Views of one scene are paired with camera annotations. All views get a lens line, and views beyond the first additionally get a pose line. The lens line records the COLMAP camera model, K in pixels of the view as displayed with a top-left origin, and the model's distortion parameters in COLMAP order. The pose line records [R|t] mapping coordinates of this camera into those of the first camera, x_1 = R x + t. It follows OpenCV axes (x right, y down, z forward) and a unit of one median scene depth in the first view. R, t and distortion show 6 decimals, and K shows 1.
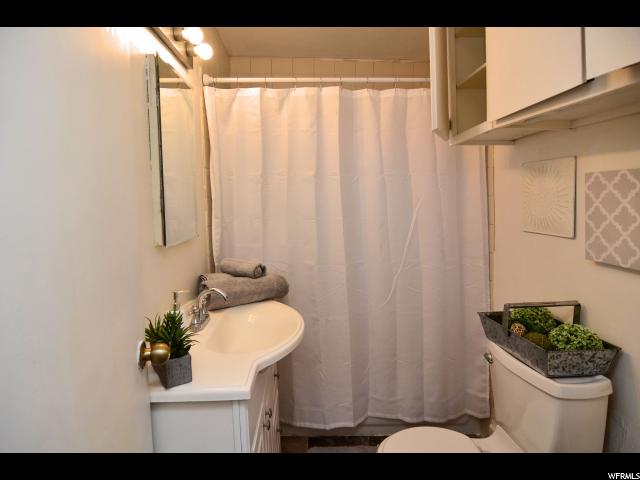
lens RADIAL K [[367.6, 0, 319.4], [0, 367.6, 185.6], [0, 0, 1]] dist [-0.008041, -0.003819]
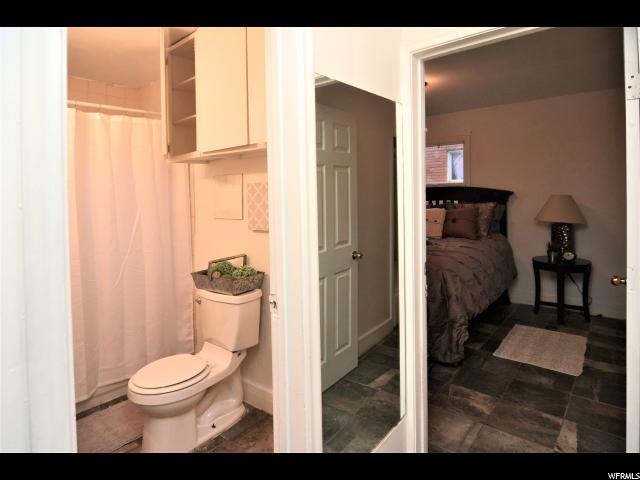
lens RADIAL K [[347.3, 0, 317.6], [0, 347.3, 218.9], [0, 0, 1]] dist [0.002167, -0.000220]
pose [[0.661820, -0.077884, 0.745606, -0.327054], [0.007106, 0.995196, 0.097647, -0.021215], [-0.749629, -0.059326, 0.659194, -0.396161]]
